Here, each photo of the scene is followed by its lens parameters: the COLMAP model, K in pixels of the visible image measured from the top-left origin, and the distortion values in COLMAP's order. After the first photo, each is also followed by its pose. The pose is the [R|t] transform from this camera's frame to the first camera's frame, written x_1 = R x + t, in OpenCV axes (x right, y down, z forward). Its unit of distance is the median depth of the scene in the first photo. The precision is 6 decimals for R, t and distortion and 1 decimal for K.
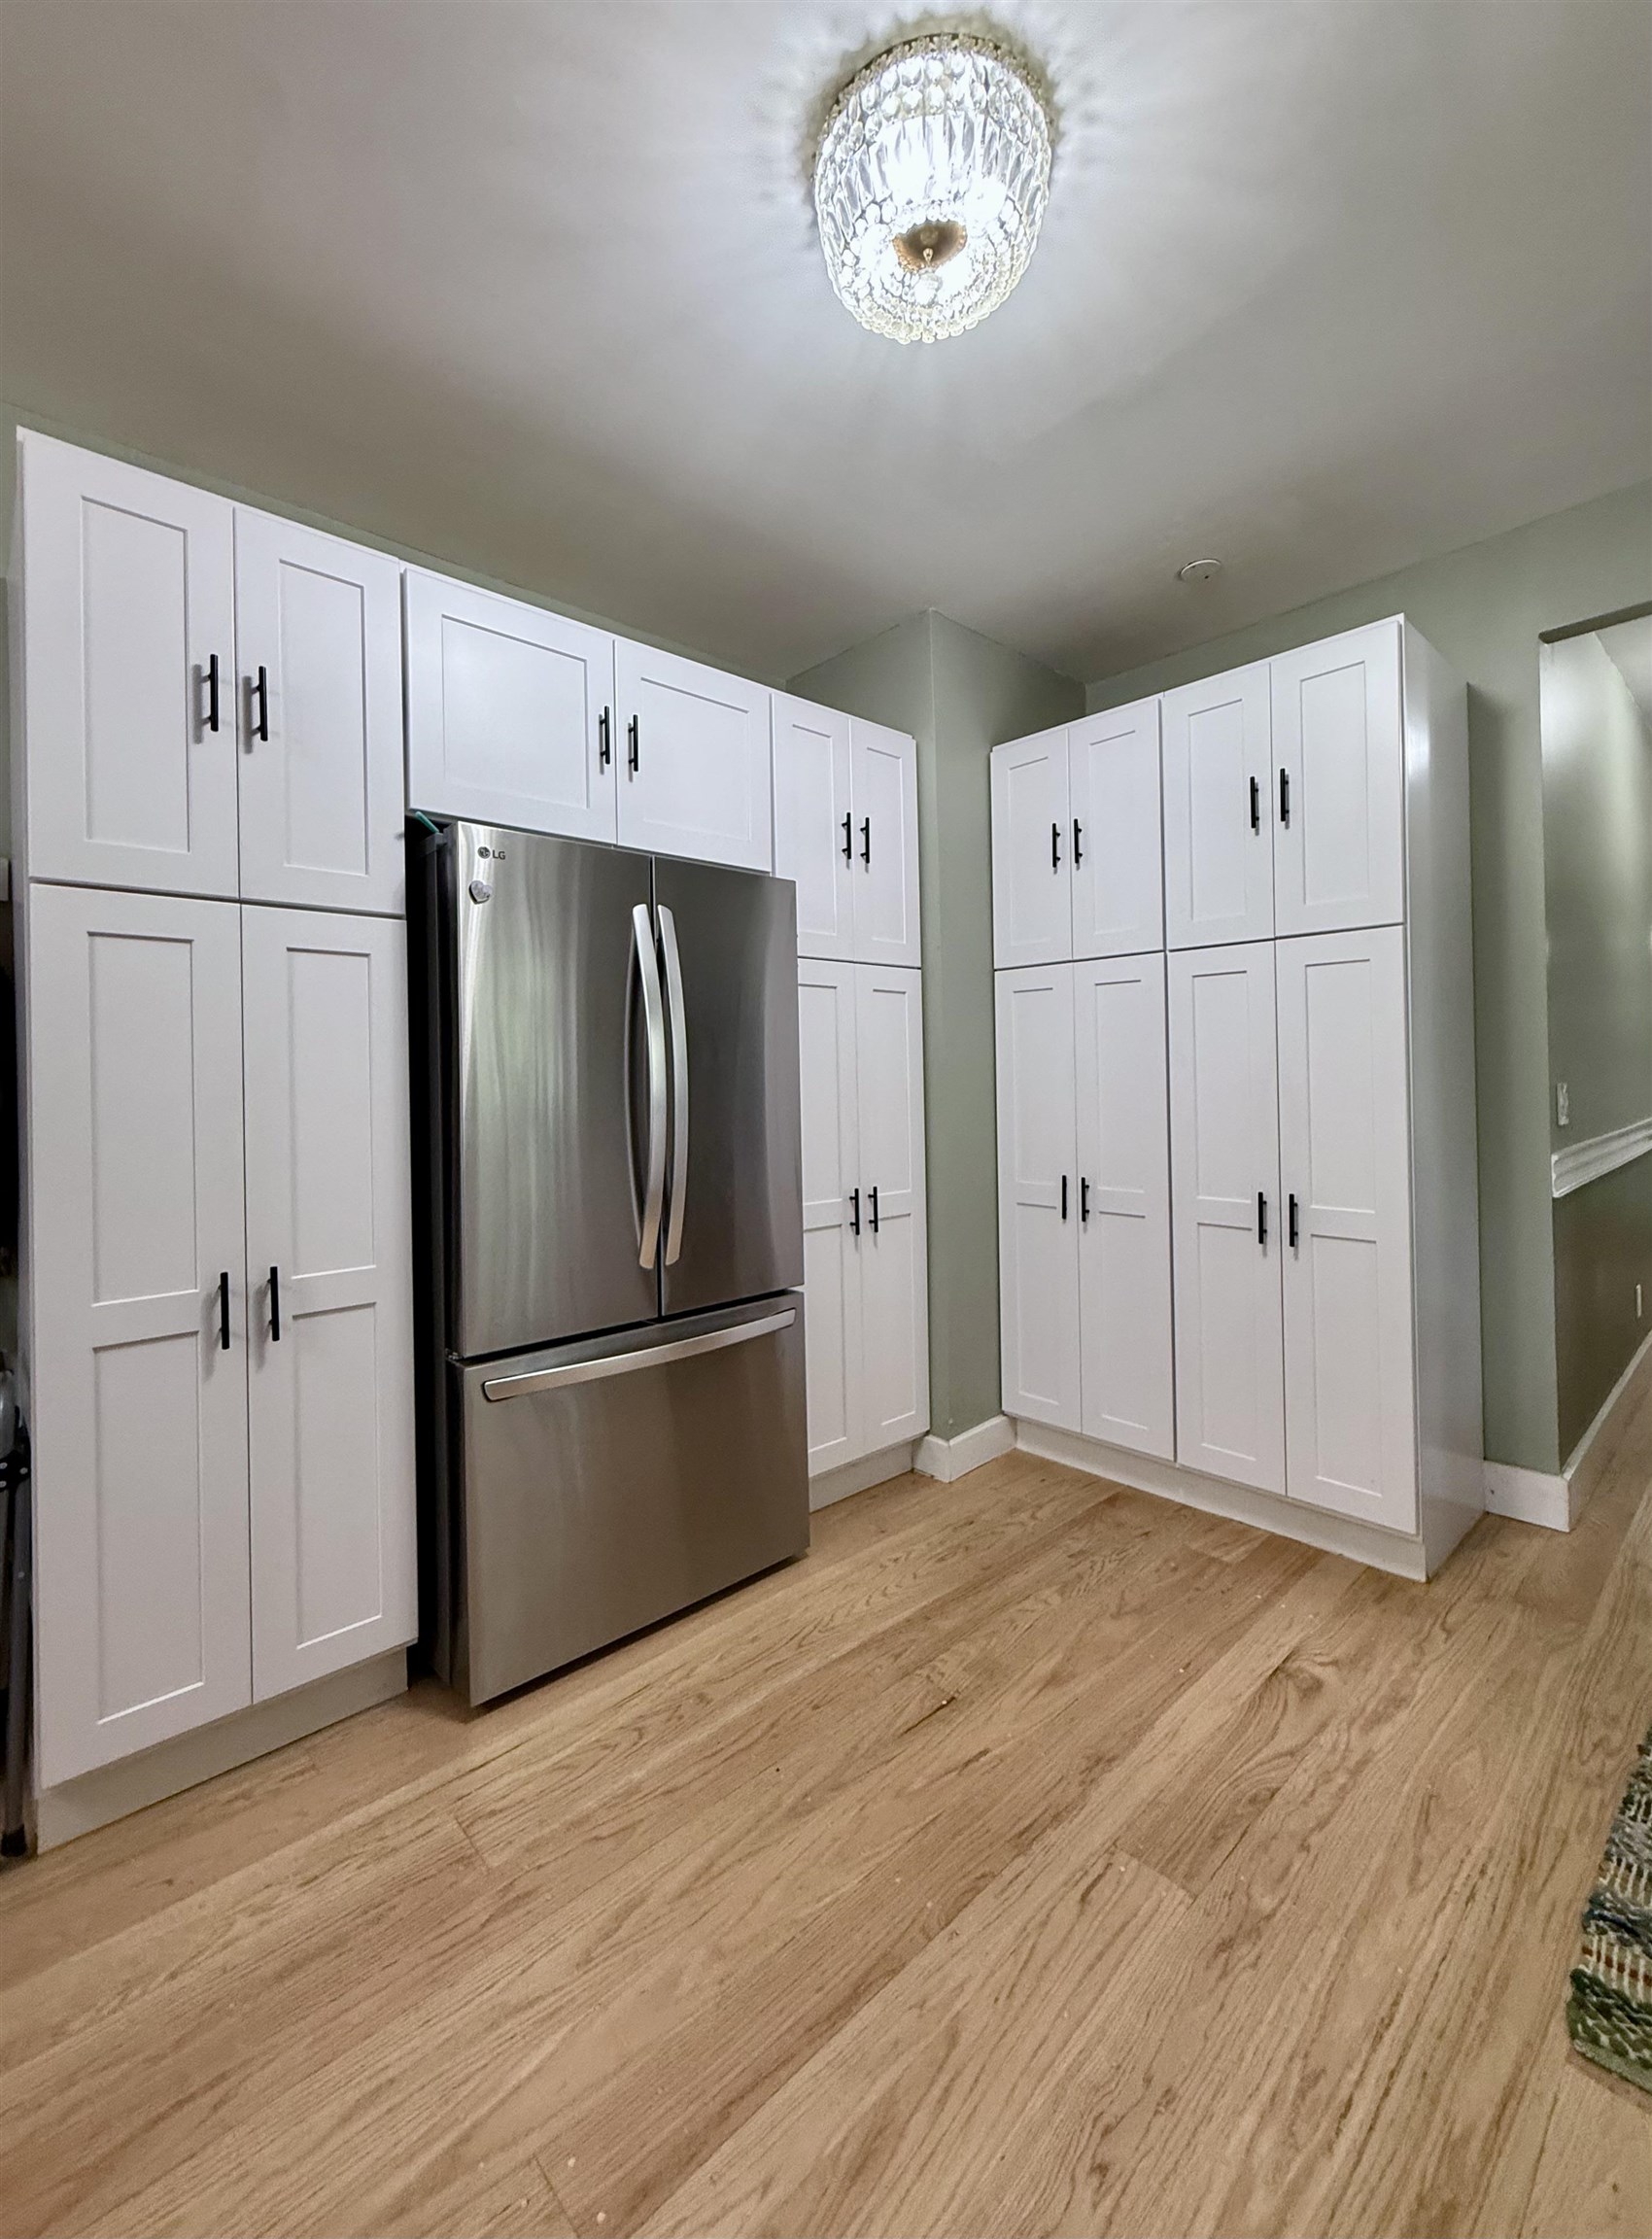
lens RADIAL K [[912.4, 0, 825.1], [0, 912.4, 1075.3], [0, 0, 1]] dist [-0.000008, 0.000139]
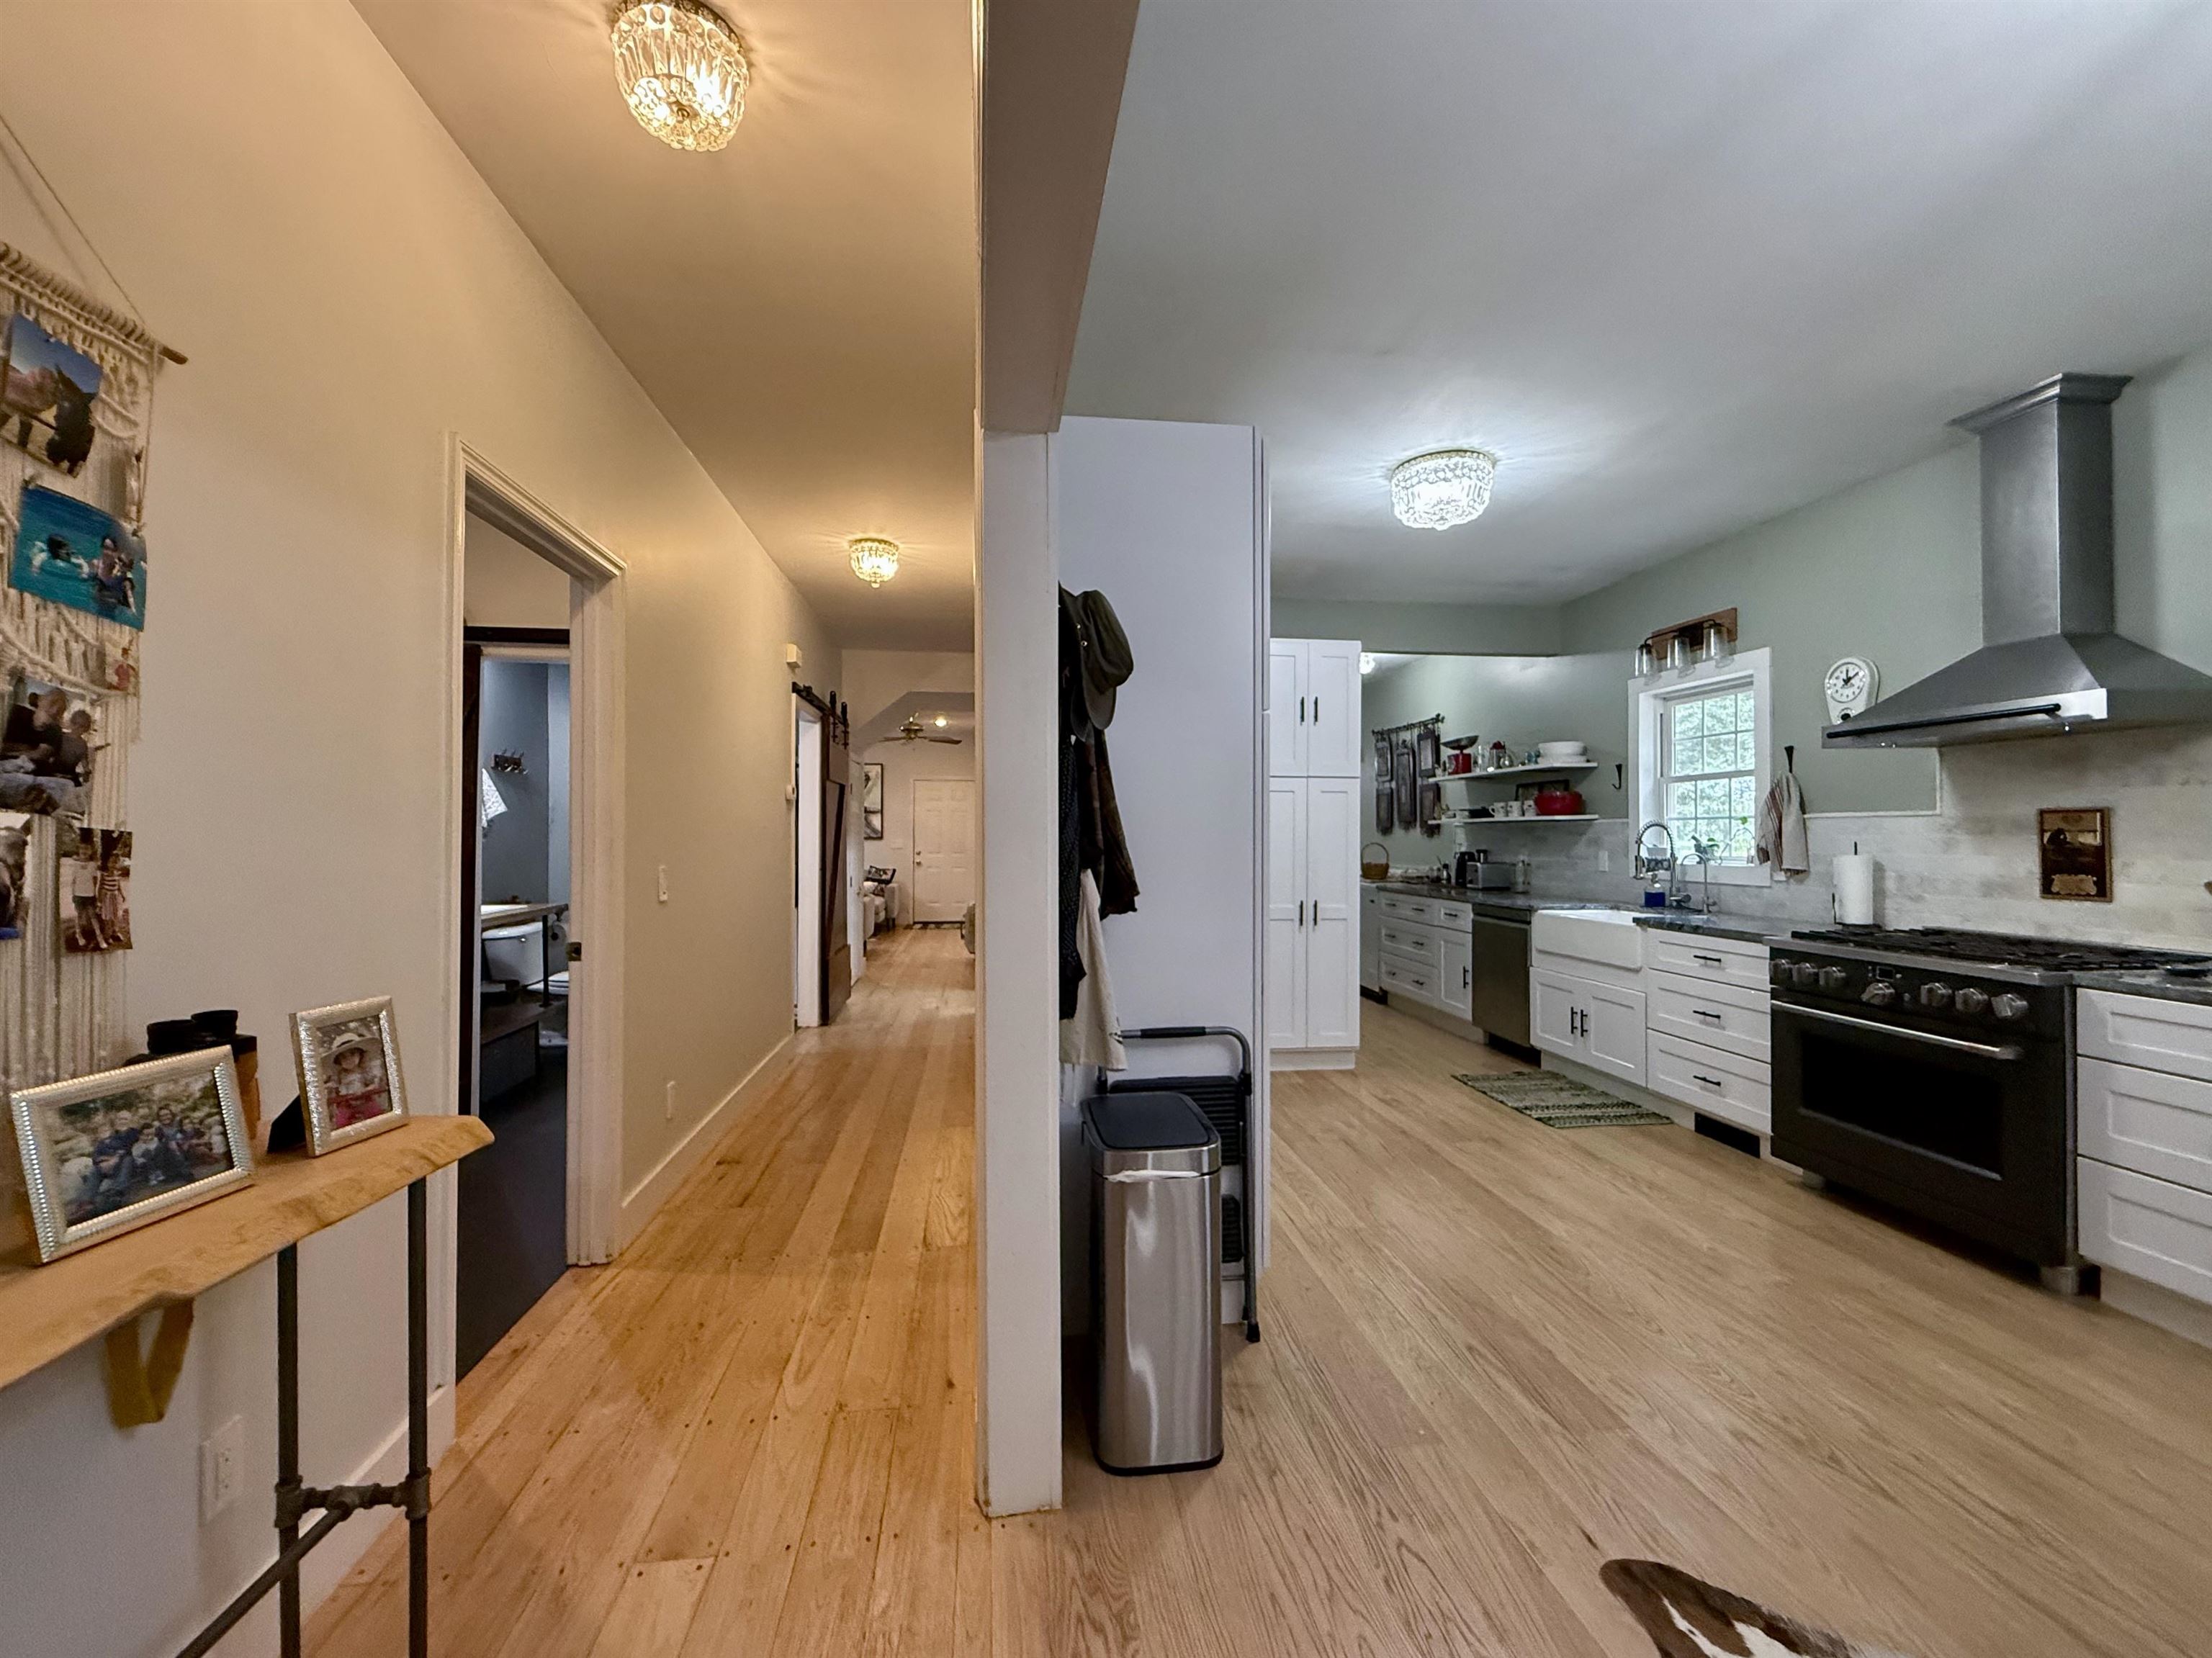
lens RADIAL K [[877.5, 0, 1097.1], [0, 877.5, 832.6], [0, 0, 1]] dist [0.000349, 0.000159]
pose [[0.609878, 0.029071, 0.791962, -1.755152], [-0.021683, 0.999565, -0.019994, 0.034437], [-0.792199, -0.004978, 0.610243, 0.217572]]
